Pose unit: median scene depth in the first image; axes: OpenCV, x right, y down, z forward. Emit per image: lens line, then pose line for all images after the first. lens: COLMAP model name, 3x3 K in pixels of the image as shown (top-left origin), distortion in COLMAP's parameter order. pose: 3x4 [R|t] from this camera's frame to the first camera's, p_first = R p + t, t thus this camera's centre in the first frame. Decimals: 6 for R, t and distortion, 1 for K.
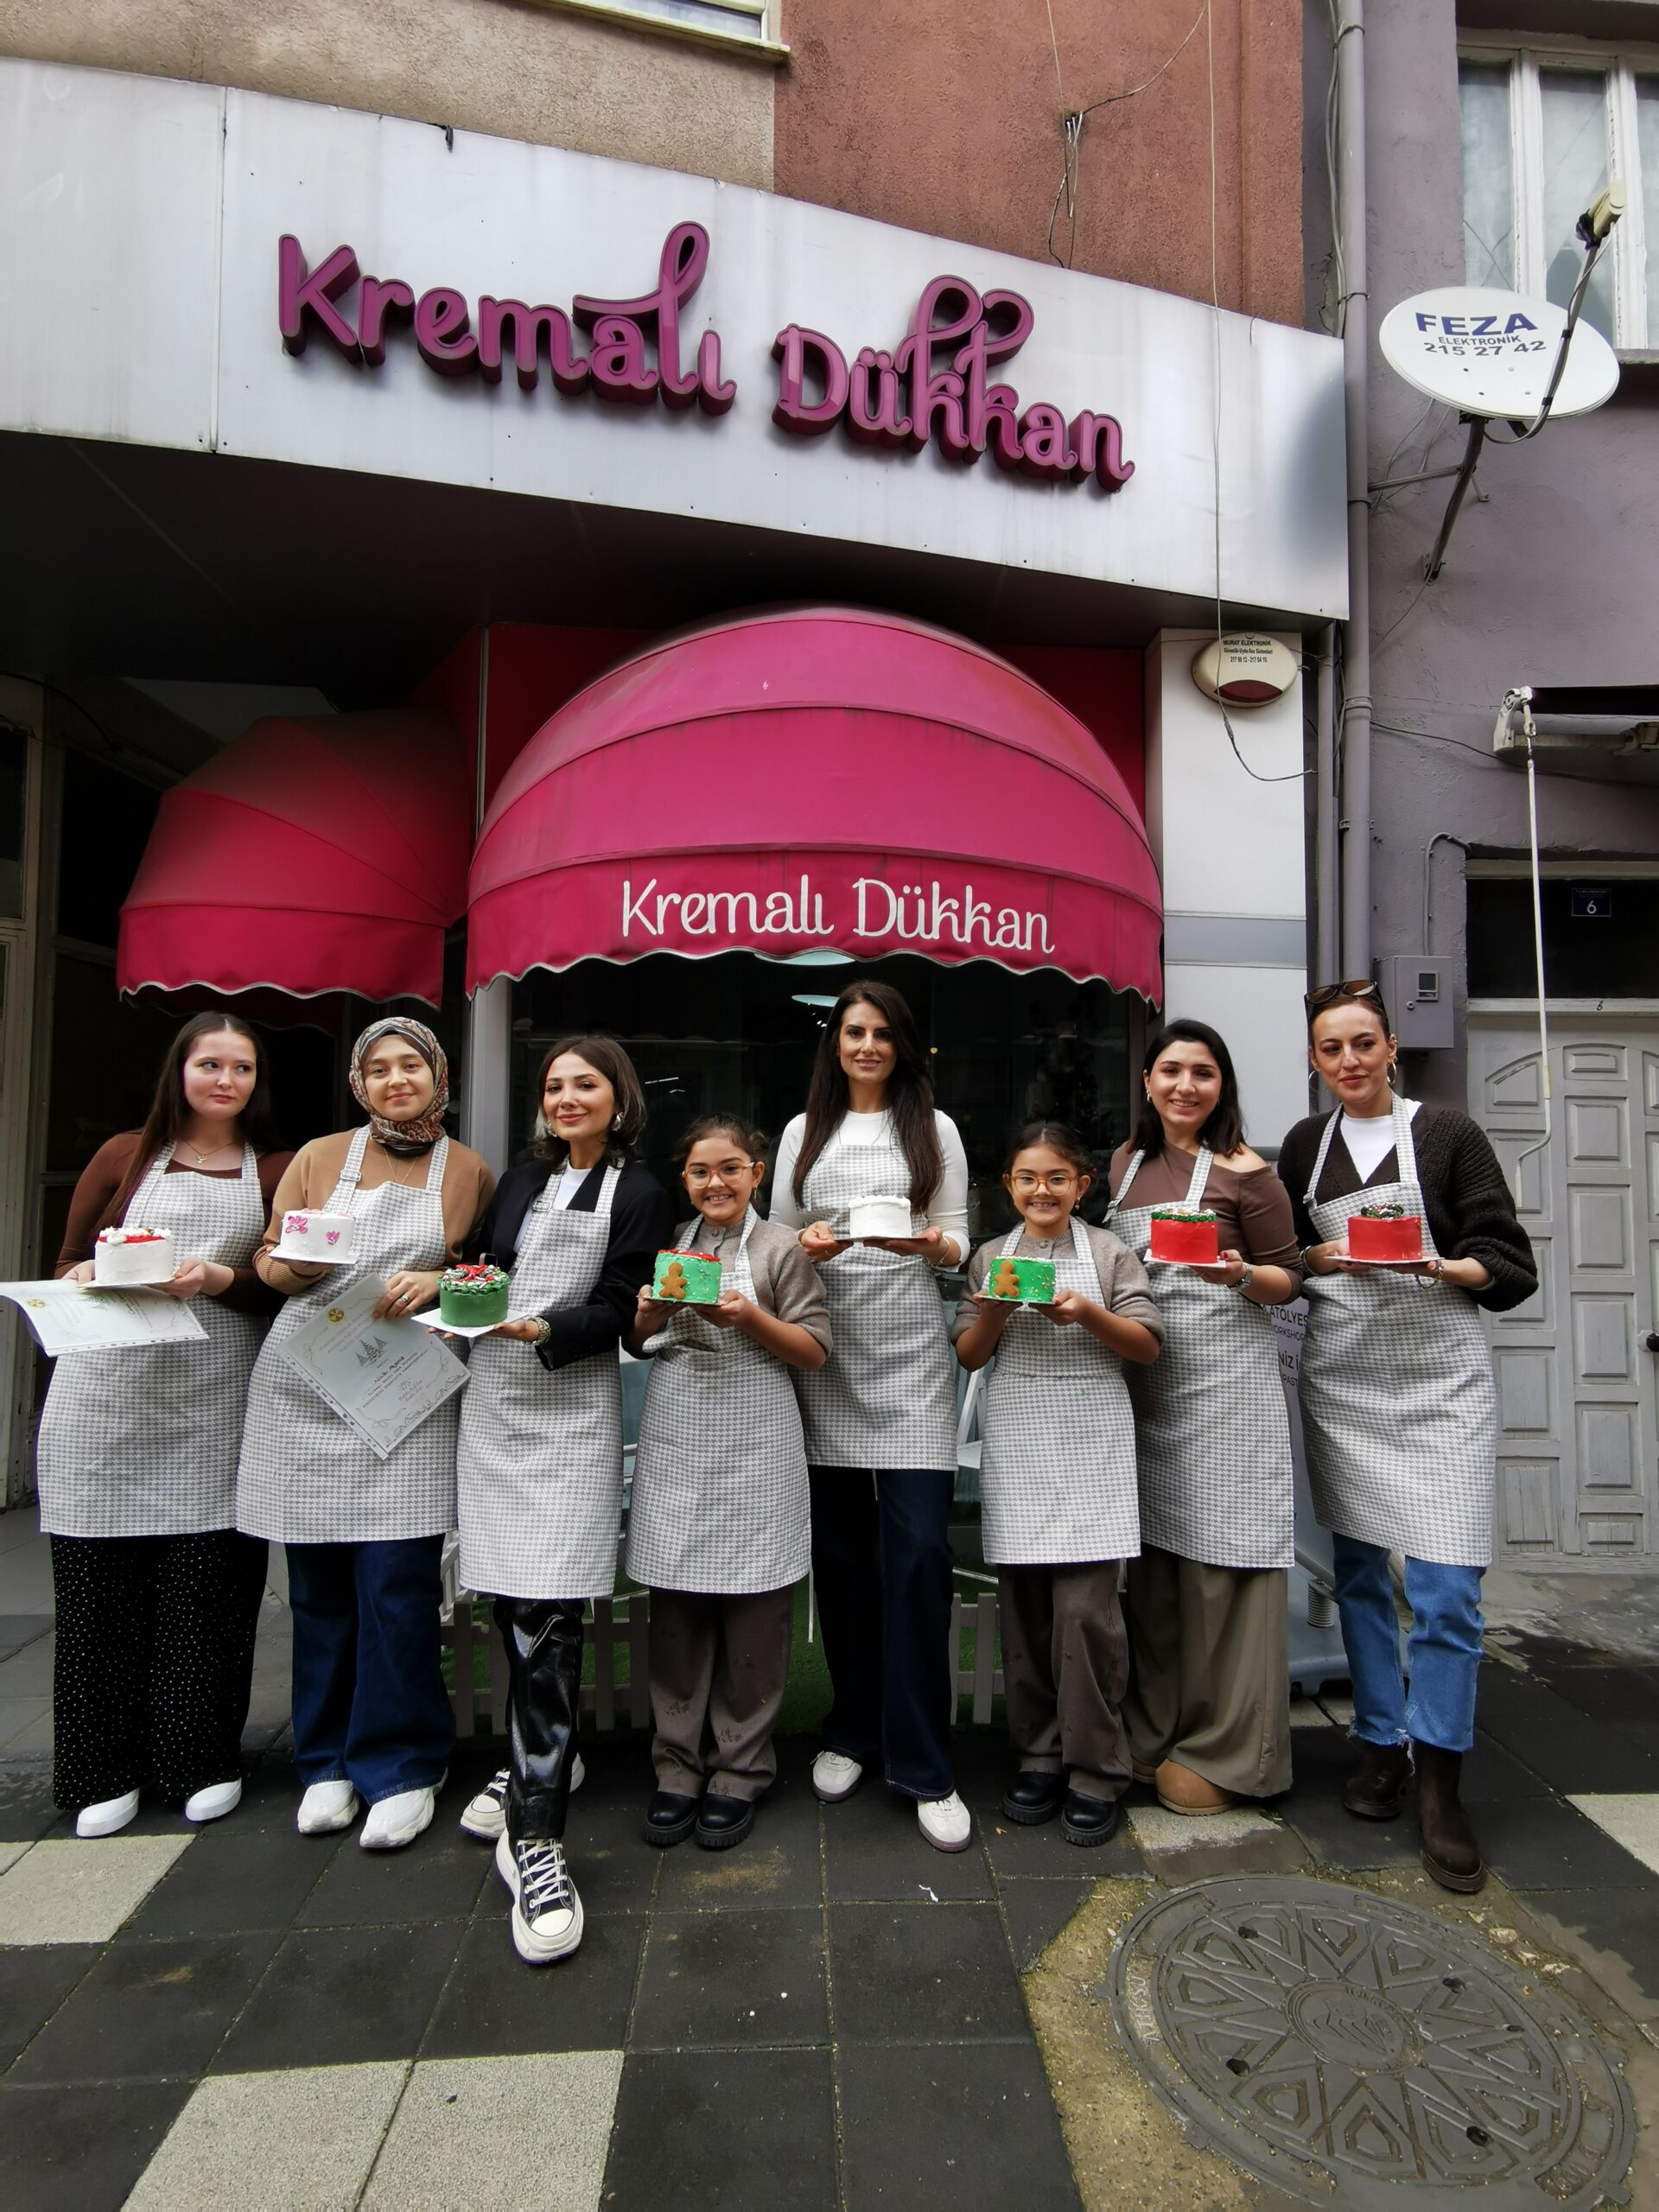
lens RADIAL K [[1160.6, 0, 837.6], [0, 1160.6, 1101.3], [0, 0, 1]] dist [-0.000388, -0.000001]
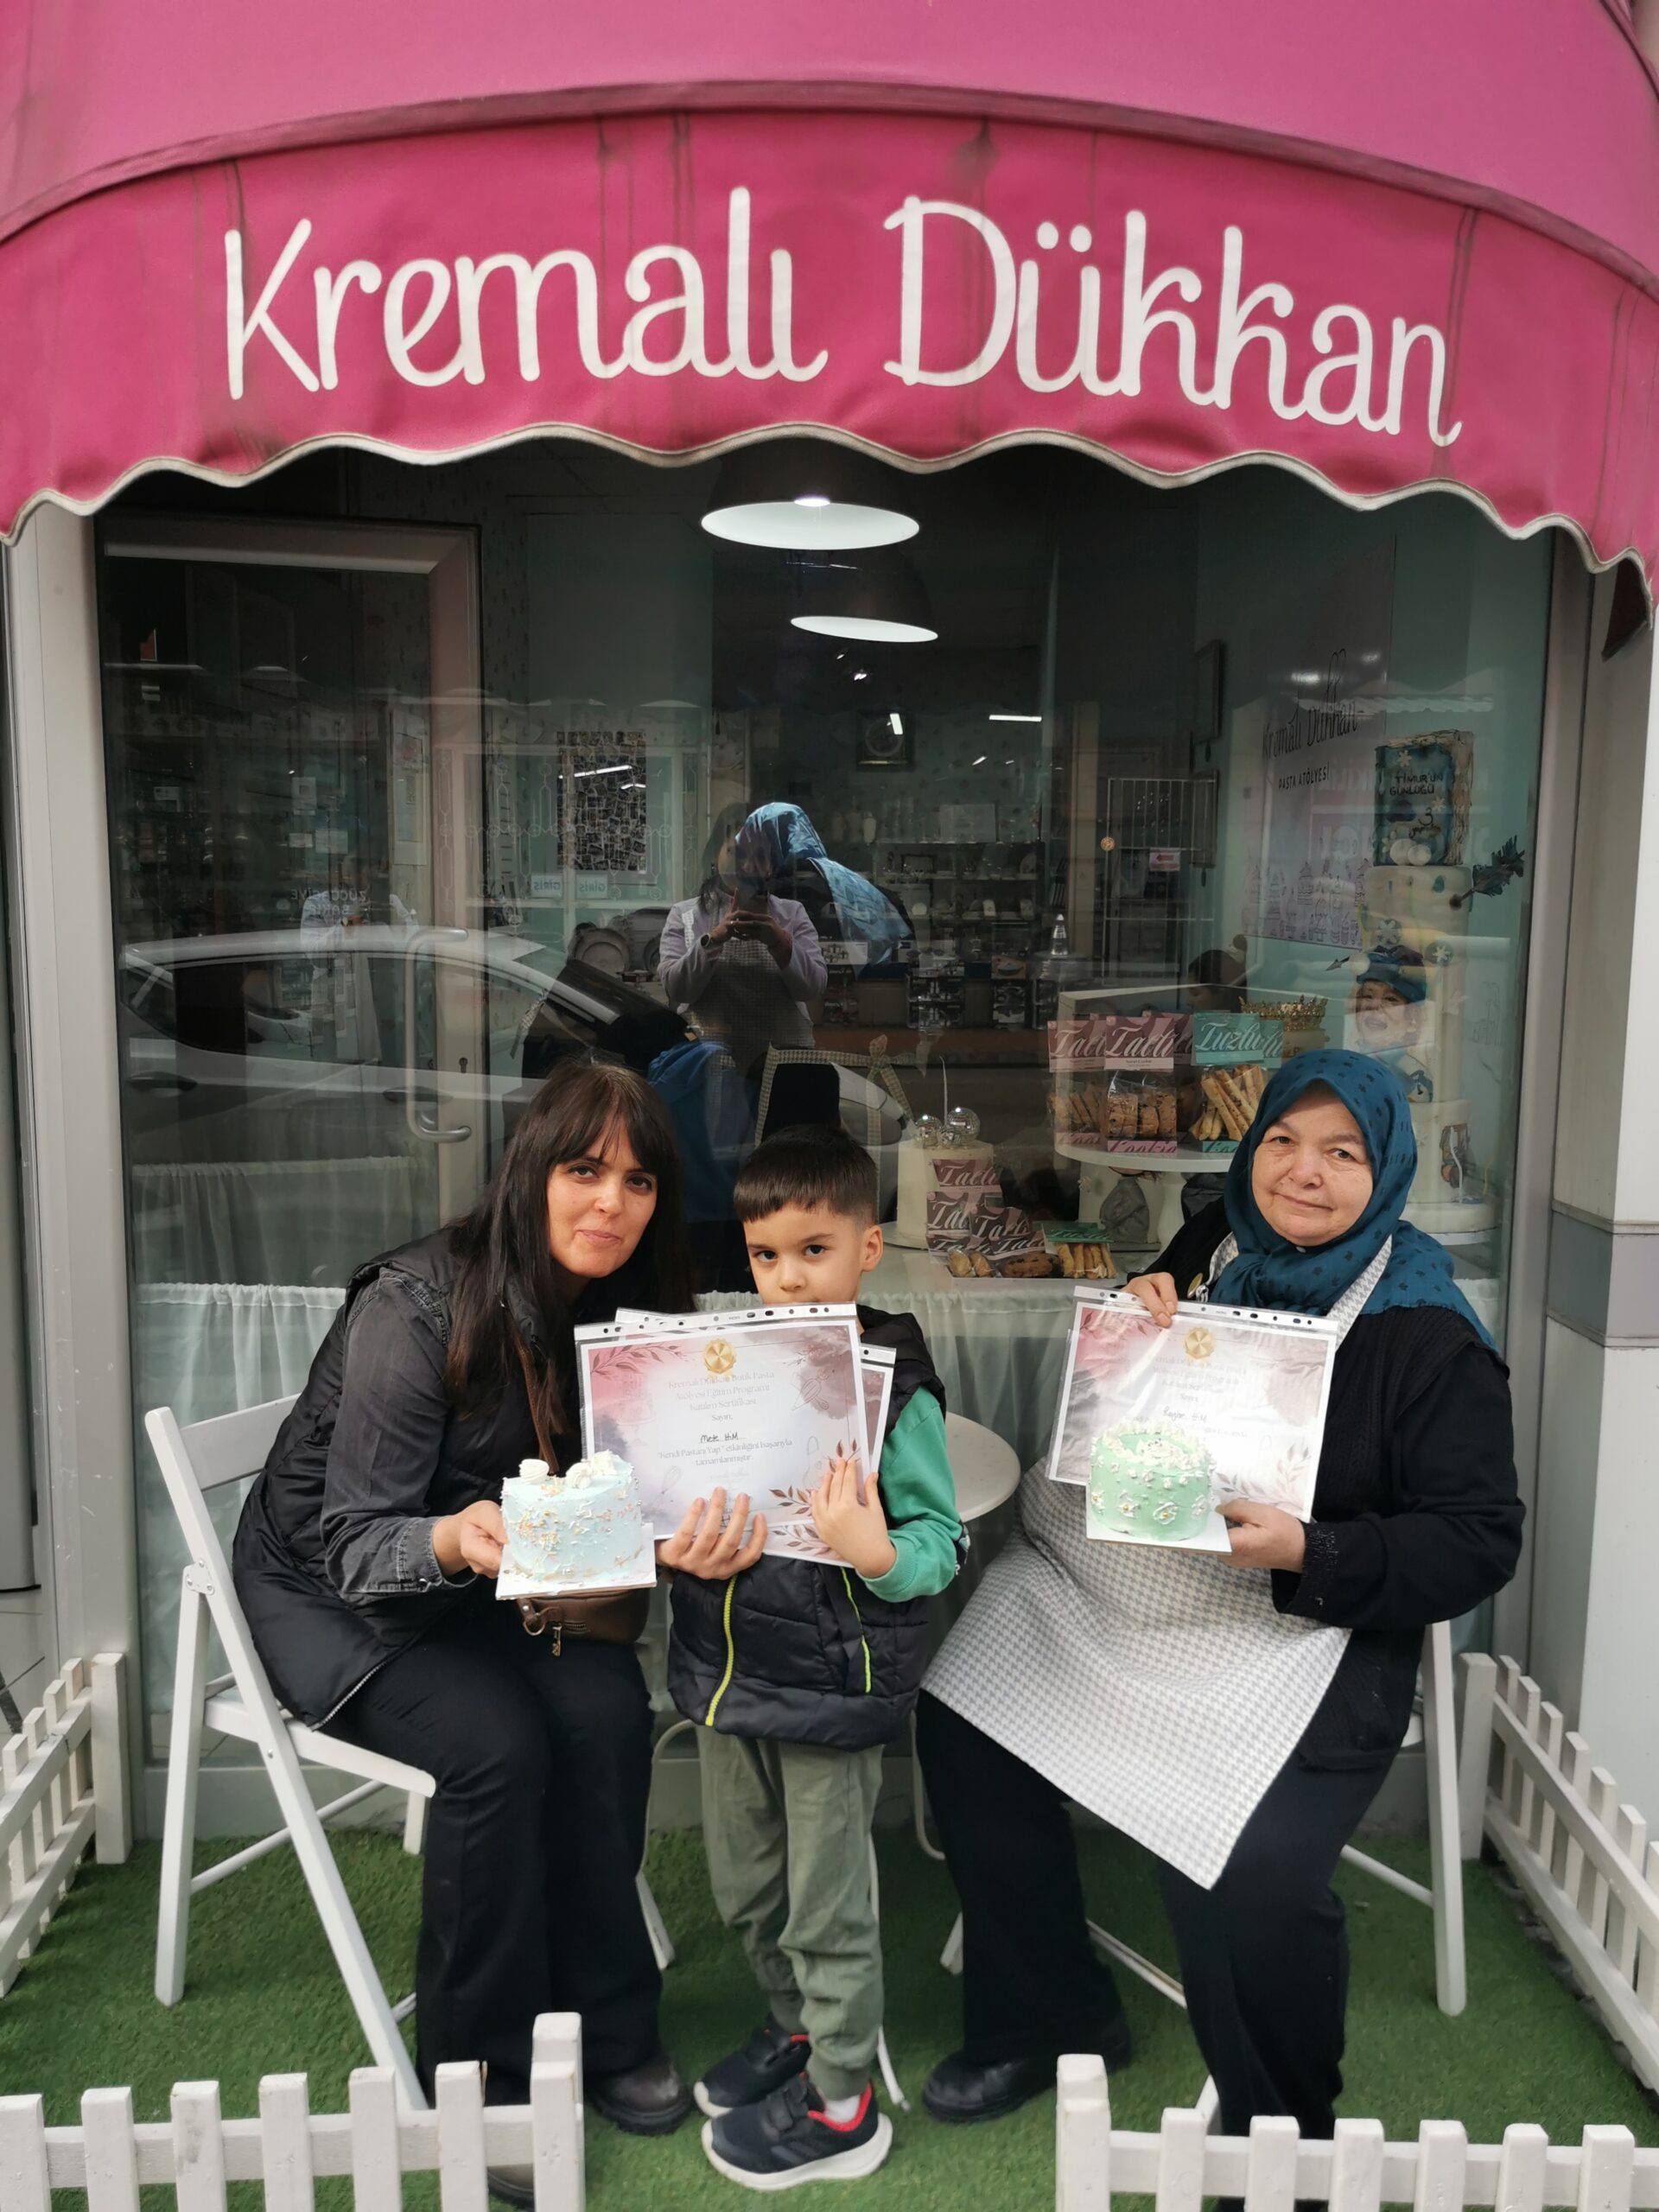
lens RADIAL K [[1726.6, 0, 809.5], [0, 1726.6, 1113.5], [0, 0, 1]] dist [0.002696, -0.009206]
pose [[0.999172, 0.007812, -0.039924, 0.013011], [-0.000415, 0.983295, 0.182020, -0.025223], [0.040679, -0.181853, 0.982484, 0.462871]]
